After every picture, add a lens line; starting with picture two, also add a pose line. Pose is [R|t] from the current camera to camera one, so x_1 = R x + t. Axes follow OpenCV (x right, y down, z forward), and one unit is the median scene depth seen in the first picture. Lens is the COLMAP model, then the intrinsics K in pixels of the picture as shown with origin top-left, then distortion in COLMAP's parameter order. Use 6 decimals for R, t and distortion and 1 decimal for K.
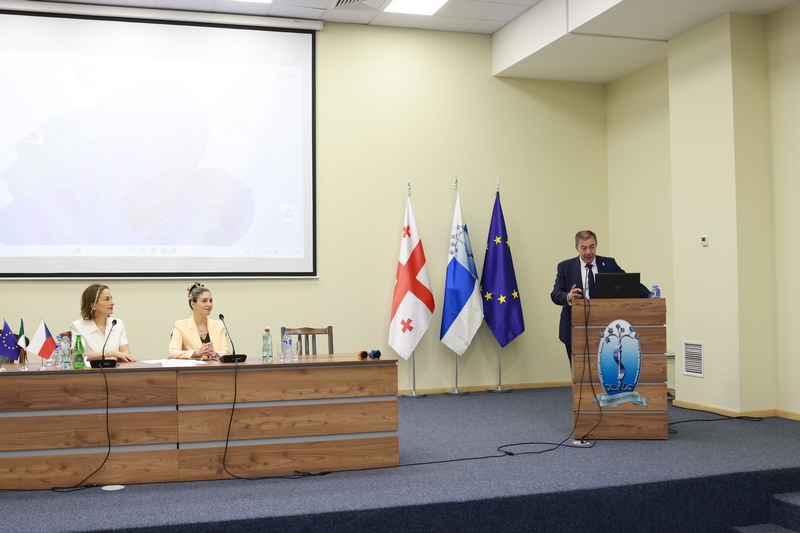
lens RADIAL K [[894.7, 0, 392.0], [0, 894.7, 265.1], [0, 0, 1]] dist [-0.110405, 0.019082]
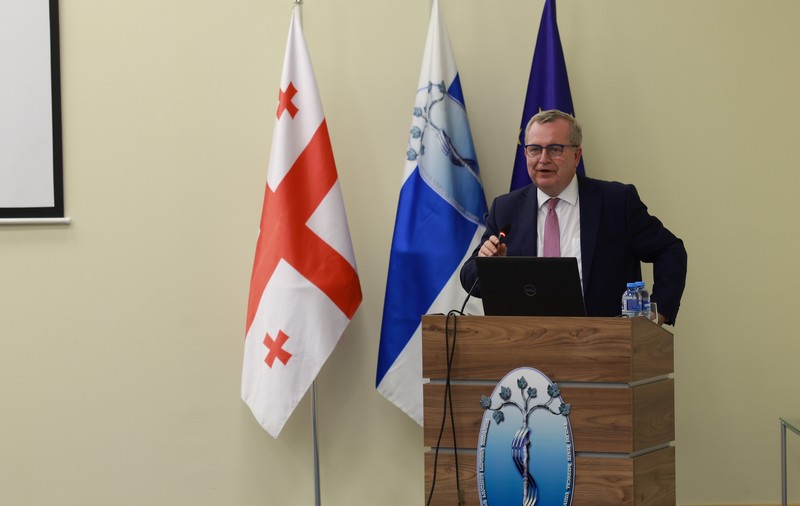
lens RADIAL K [[3307.5, 0, 400.0], [0, 3307.5, 253.0], [0, 0, 1]] dist [0.033881, -0.191523]
pose [[0.966706, 0.009389, -0.255717, 0.589612], [0.008428, 0.997616, 0.068489, -0.096462], [0.255750, -0.068364, 0.964323, -0.484327]]
